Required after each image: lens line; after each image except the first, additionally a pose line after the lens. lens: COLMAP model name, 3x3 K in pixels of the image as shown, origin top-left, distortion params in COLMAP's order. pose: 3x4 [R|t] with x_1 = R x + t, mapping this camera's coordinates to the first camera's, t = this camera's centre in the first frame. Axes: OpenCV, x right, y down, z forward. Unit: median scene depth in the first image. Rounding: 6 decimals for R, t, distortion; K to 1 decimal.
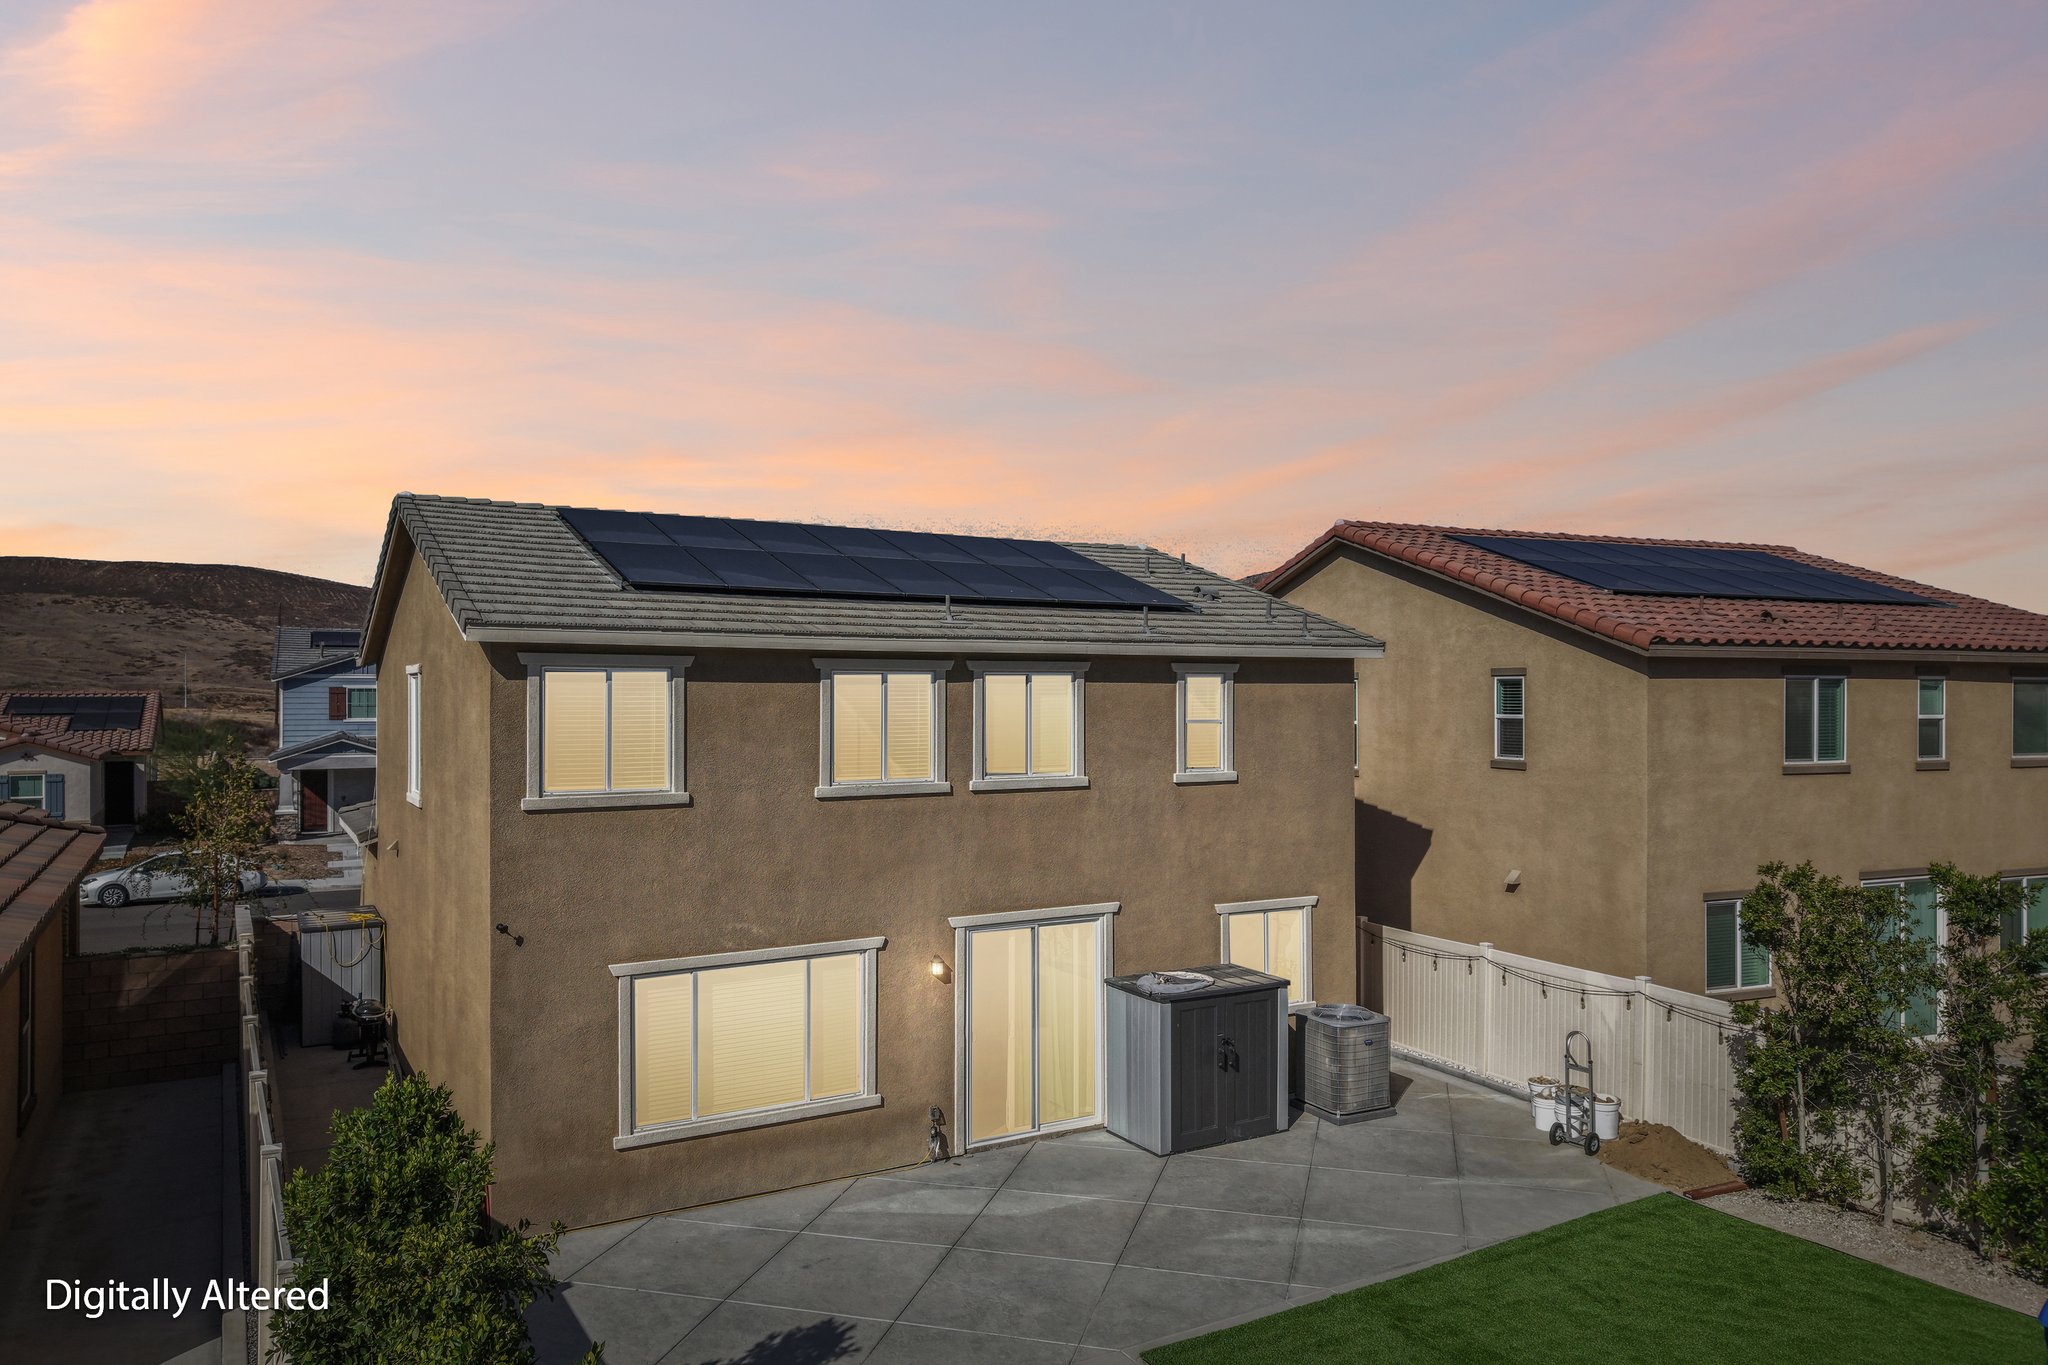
lens RADIAL K [[1370.9, 0, 1024.0], [0, 1370.9, 682.5], [0, 0, 1]] dist [0.111259, -0.189552]
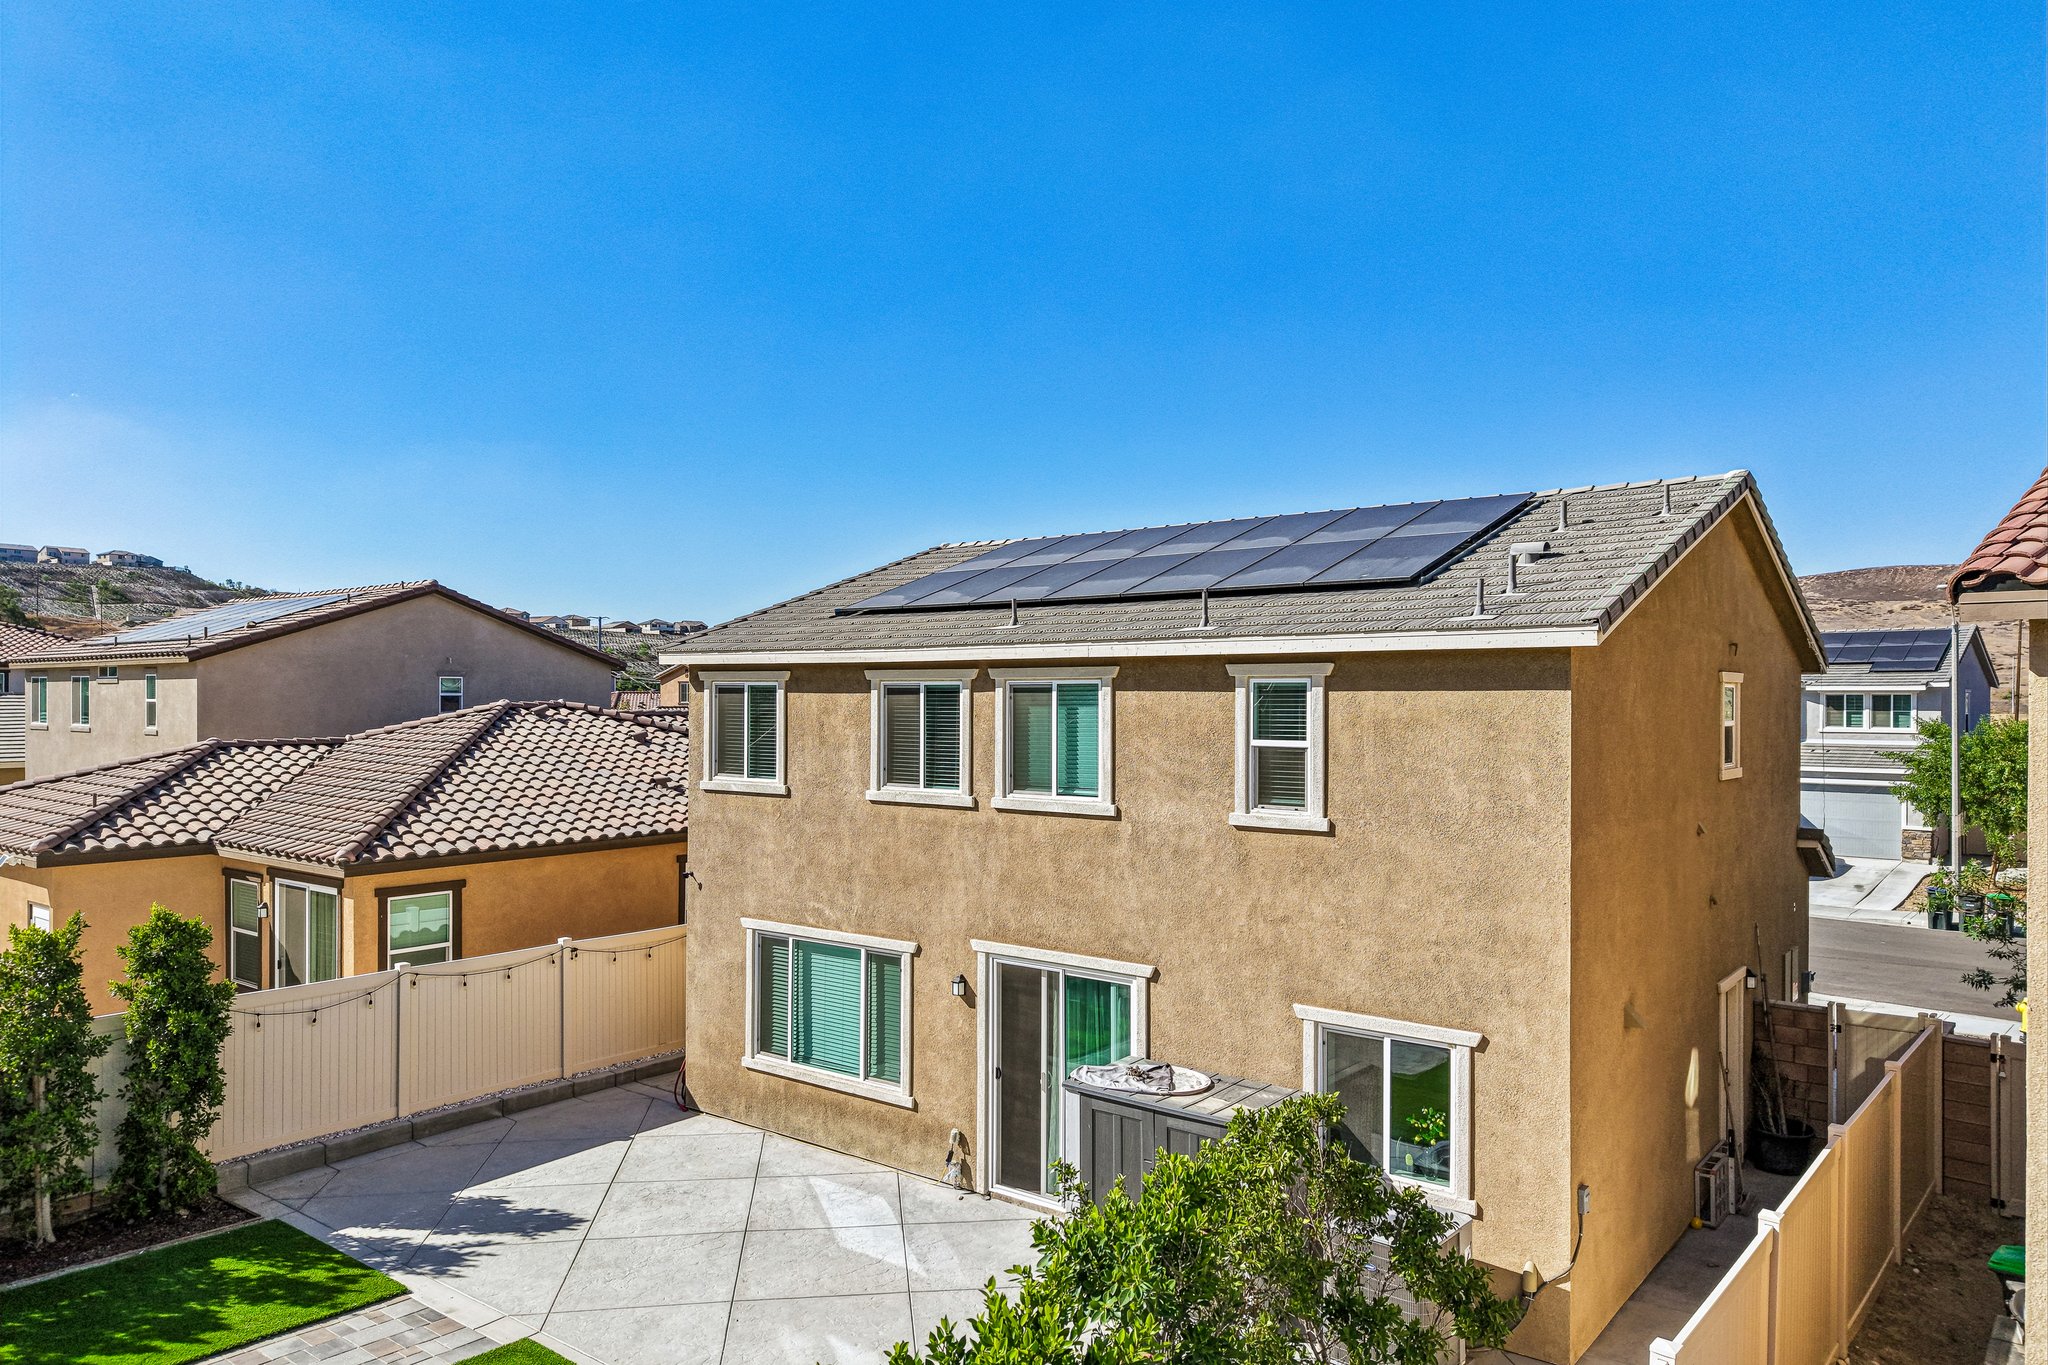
lens RADIAL K [[1370.9, 0, 1024.0], [0, 1370.9, 682.5], [0, 0, 1]] dist [0.111259, -0.189552]
pose [[0.363326, -0.006669, -0.931638, 0.830605], [0.003741, 0.999977, -0.005699, -0.000952], [0.931654, -0.001415, 0.363343, 0.673537]]
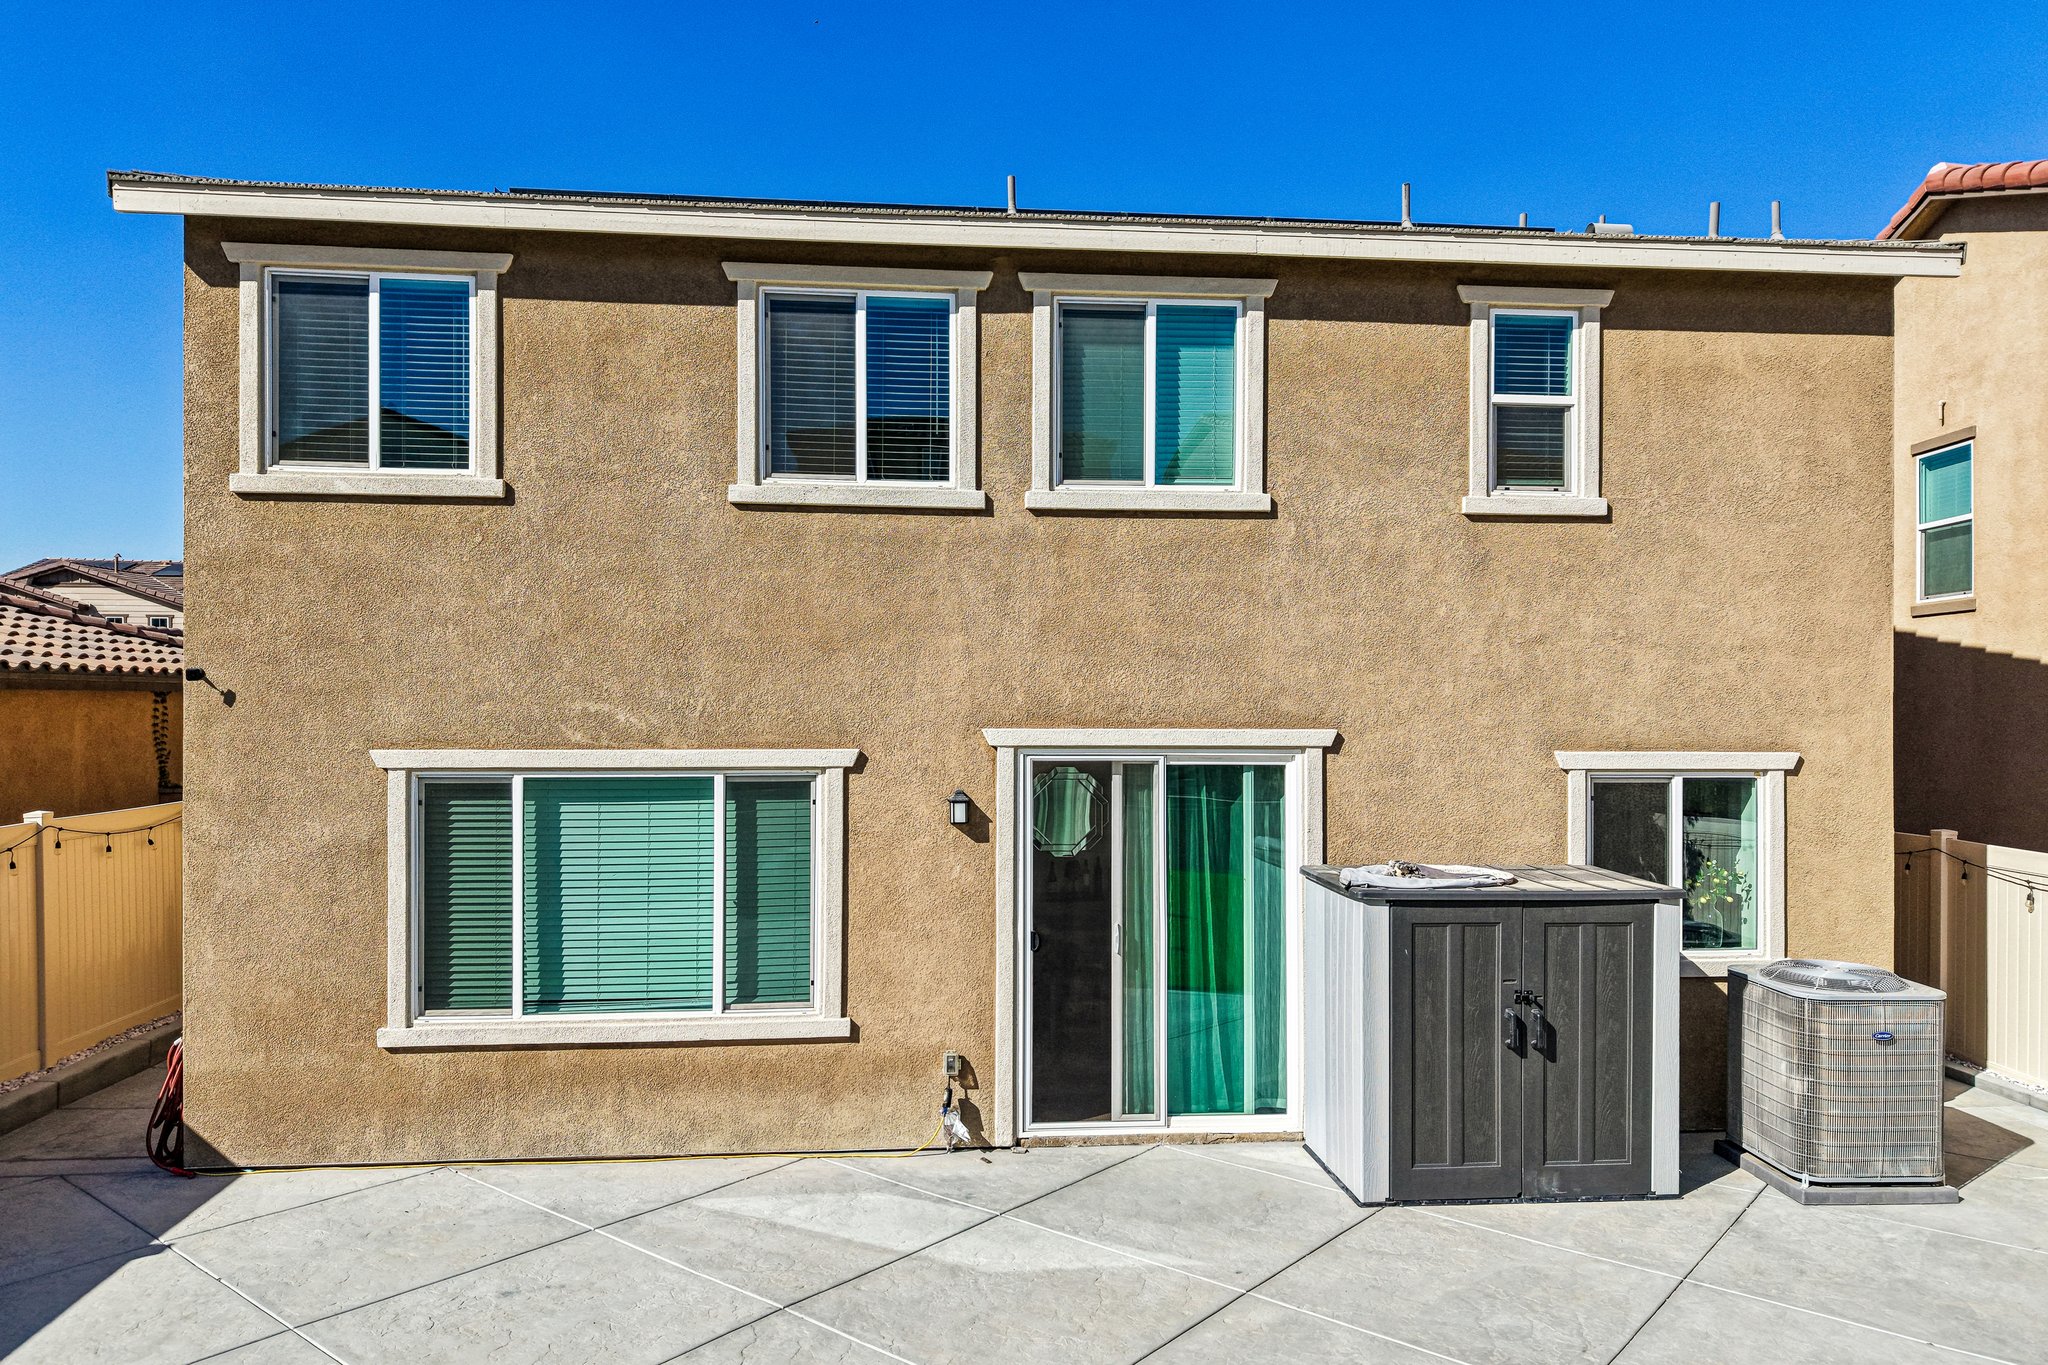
lens RADIAL K [[1361.3, 0, 1022.2], [0, 1361.3, 695.1], [0, 0, 1]] dist [0.047608, -0.039446]
pose [[0.906094, -0.000012, -0.423076, 0.193117], [-0.000952, 0.999997, -0.002067, 0.155490], [0.423075, 0.002276, 0.906092, 0.488493]]
